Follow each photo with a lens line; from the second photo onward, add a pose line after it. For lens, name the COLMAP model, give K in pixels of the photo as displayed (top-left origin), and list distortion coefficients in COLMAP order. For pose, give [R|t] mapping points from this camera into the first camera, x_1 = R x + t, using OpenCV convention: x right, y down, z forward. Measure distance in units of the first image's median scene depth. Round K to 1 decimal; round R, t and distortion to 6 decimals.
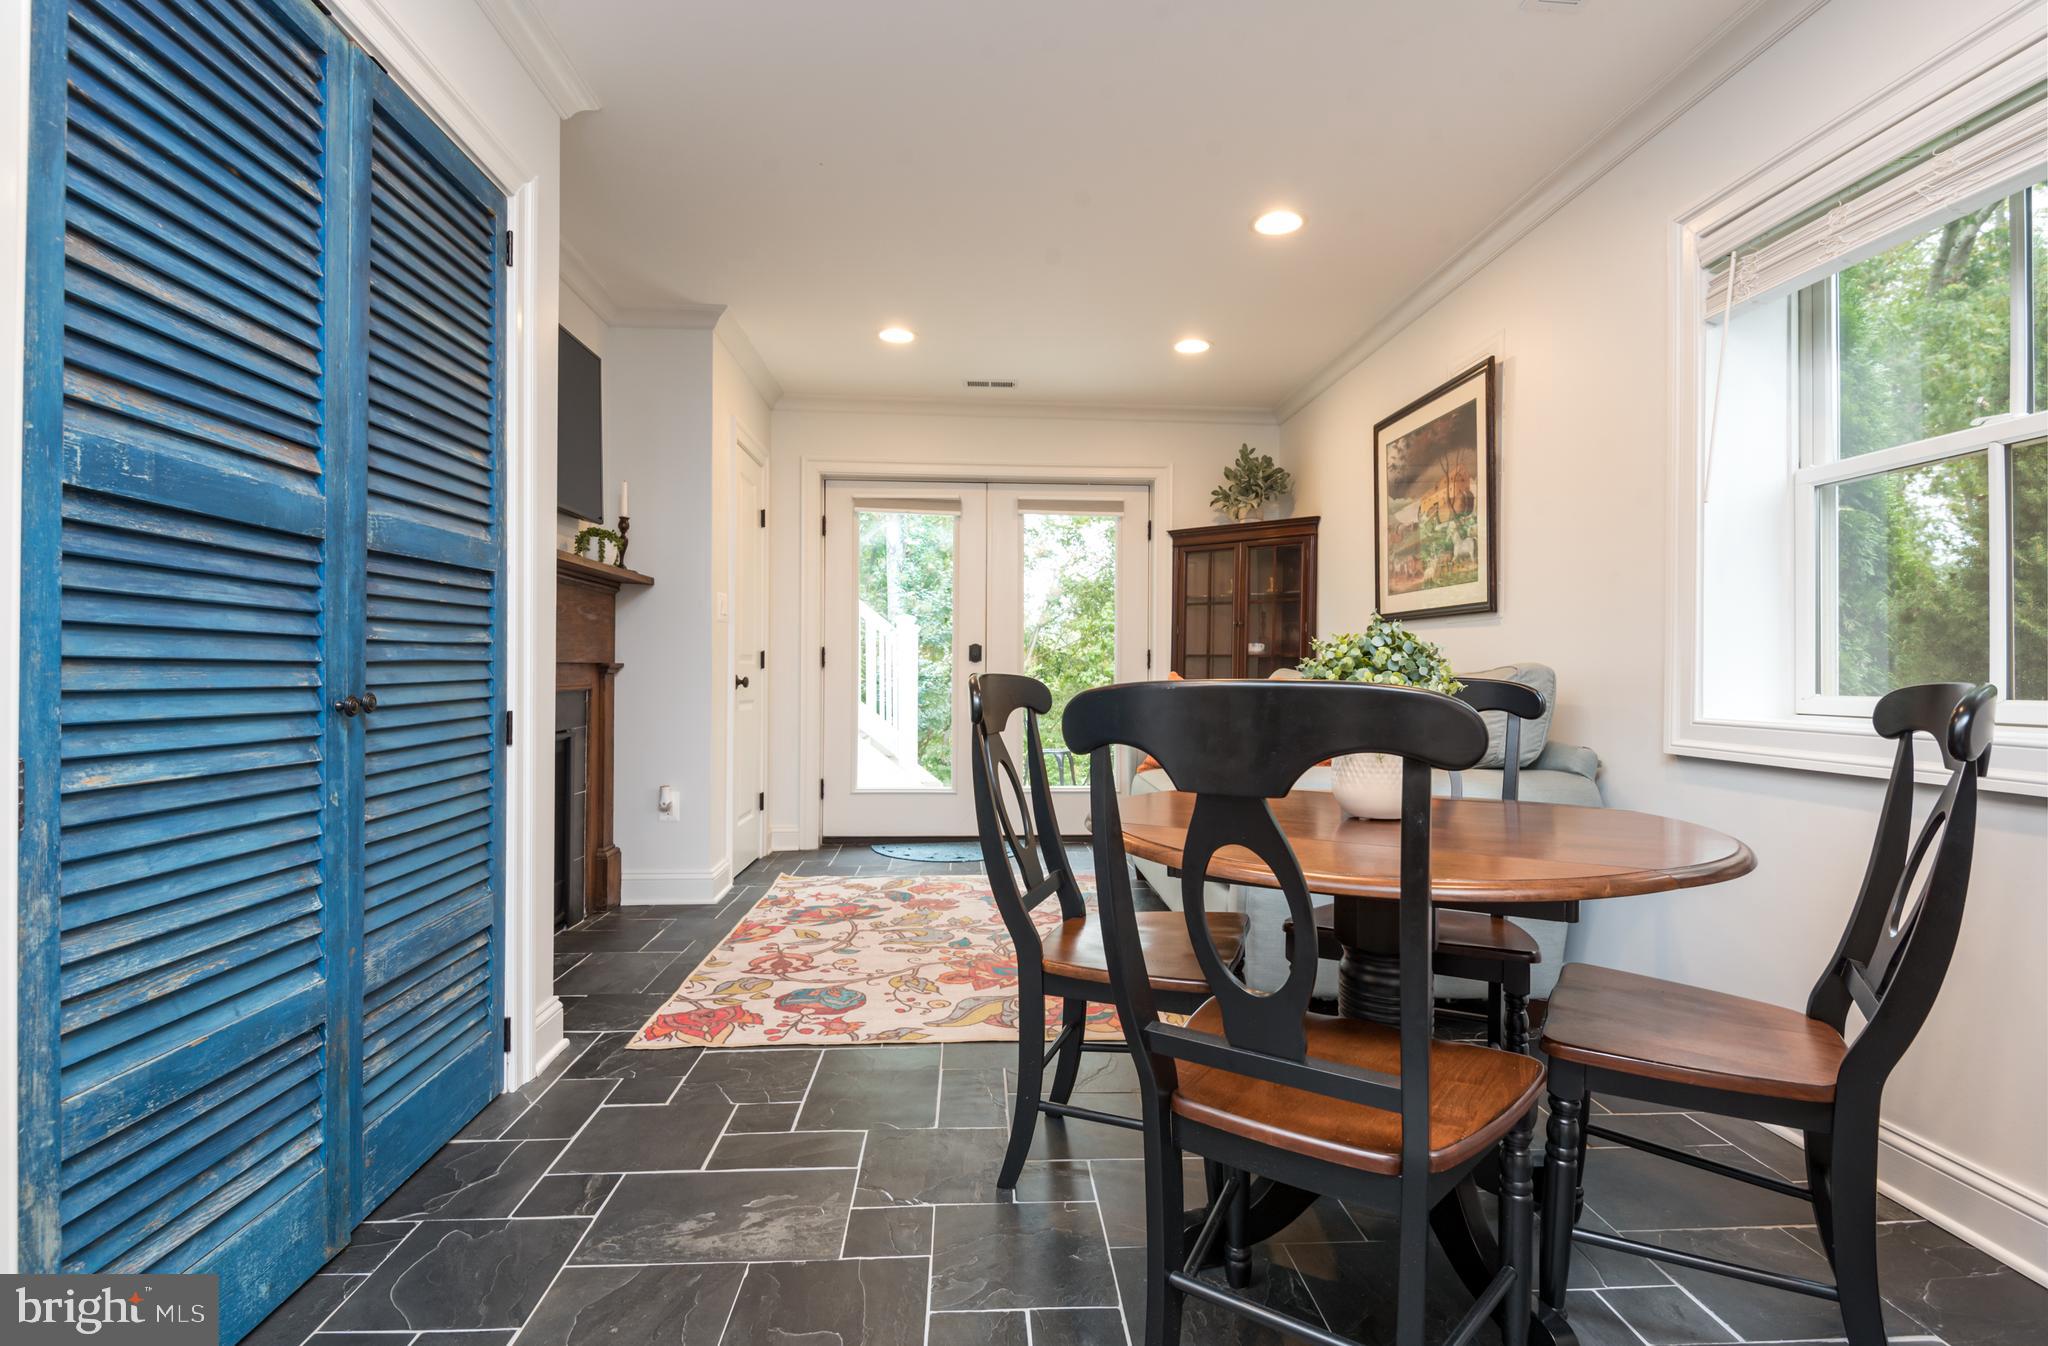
lens RADIAL K [[1119.6, 0, 1026.0], [0, 1119.6, 671.3], [0, 0, 1]] dist [0.000391, 0.000025]
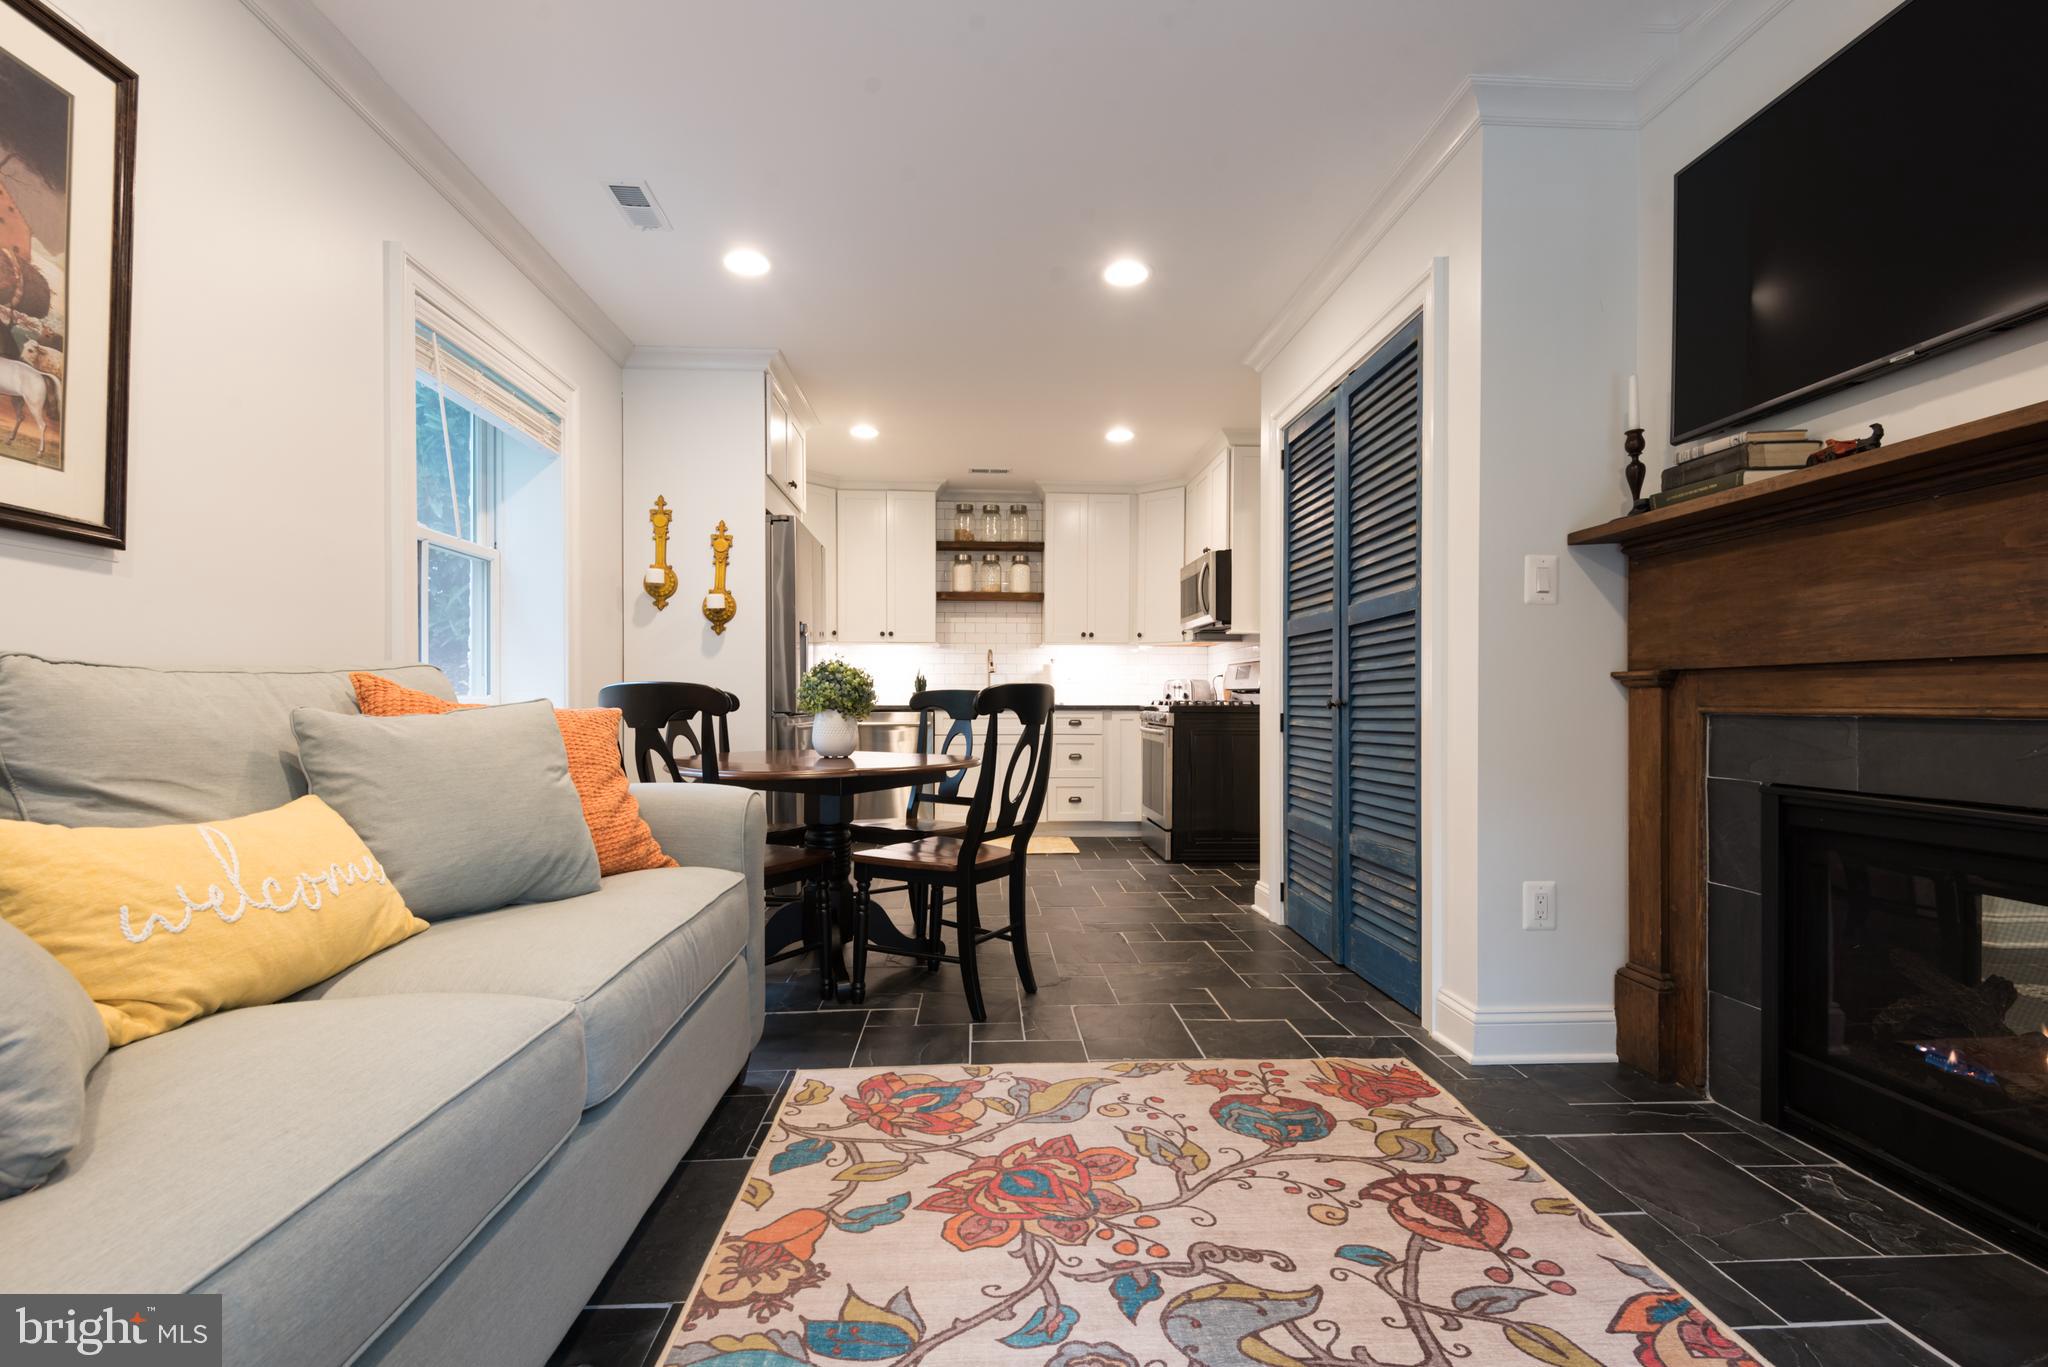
lens RADIAL K [[946.4, 0, 1022.7], [0, 946.4, 693.7], [0, 0, 1]] dist [0.032602, -0.000640]
pose [[-0.999930, -0.009435, 0.007199, -0.018496], [-0.009503, 0.999911, -0.009404, 0.019525], [-0.007110, -0.009472, -0.999930, 1.690888]]
